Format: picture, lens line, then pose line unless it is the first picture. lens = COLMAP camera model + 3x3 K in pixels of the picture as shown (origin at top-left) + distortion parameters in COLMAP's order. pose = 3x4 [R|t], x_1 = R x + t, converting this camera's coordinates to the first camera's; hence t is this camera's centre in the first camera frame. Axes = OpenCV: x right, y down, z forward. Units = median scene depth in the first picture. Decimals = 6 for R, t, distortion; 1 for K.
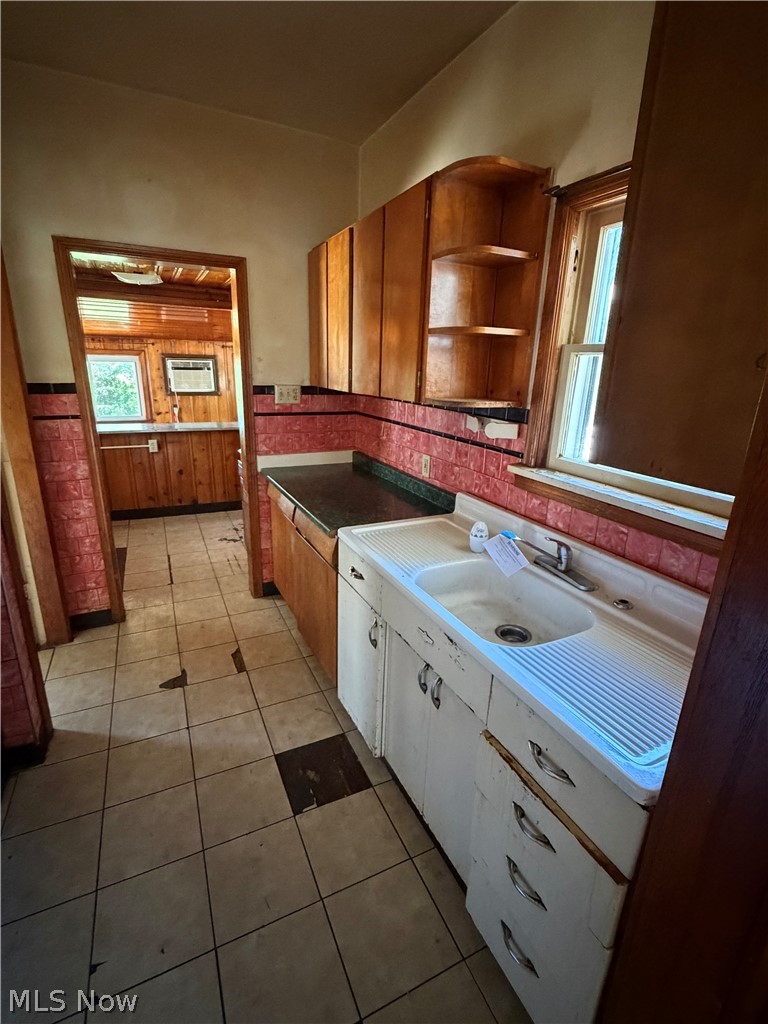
lens RADIAL K [[477.7, 0, 384.6], [0, 477.7, 514.3], [0, 0, 1]] dist [-0.005068, 0.000083]
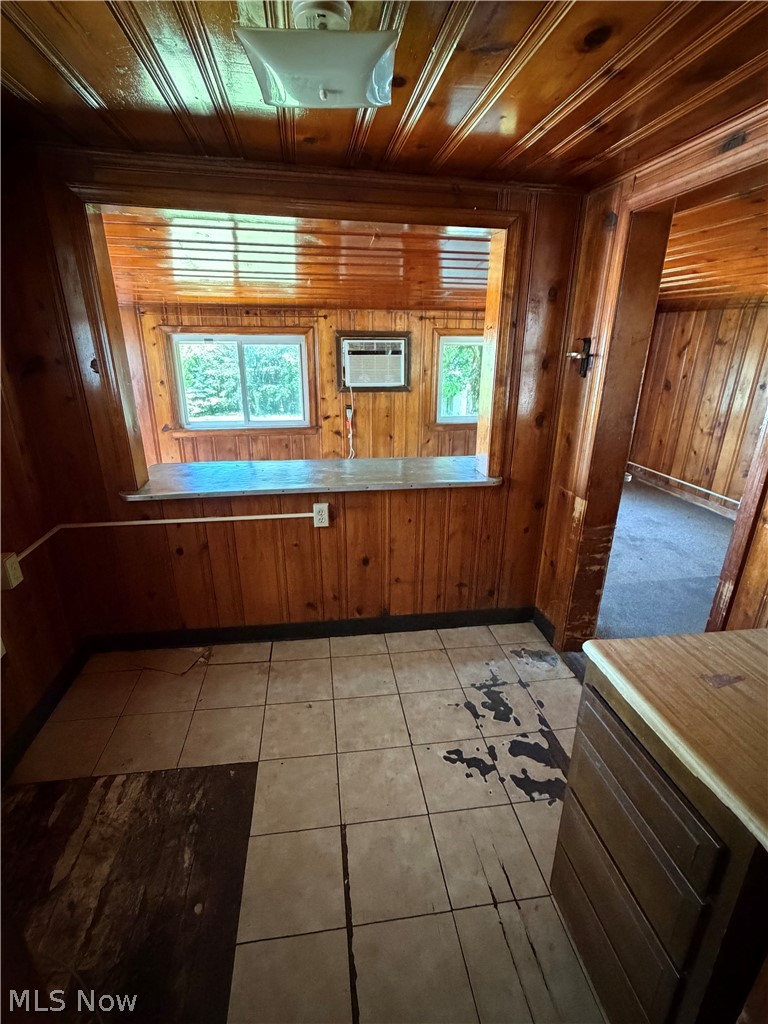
lens RADIAL K [[477.7, 0, 383.4], [0, 477.7, 514.1], [0, 0, 1]] dist [-0.005068, 0.000083]
pose [[0.954353, 0.085237, -0.286259, -0.187779], [-0.071116, 0.995699, 0.059386, -0.123000], [0.290090, -0.036318, 0.956310, 0.361951]]
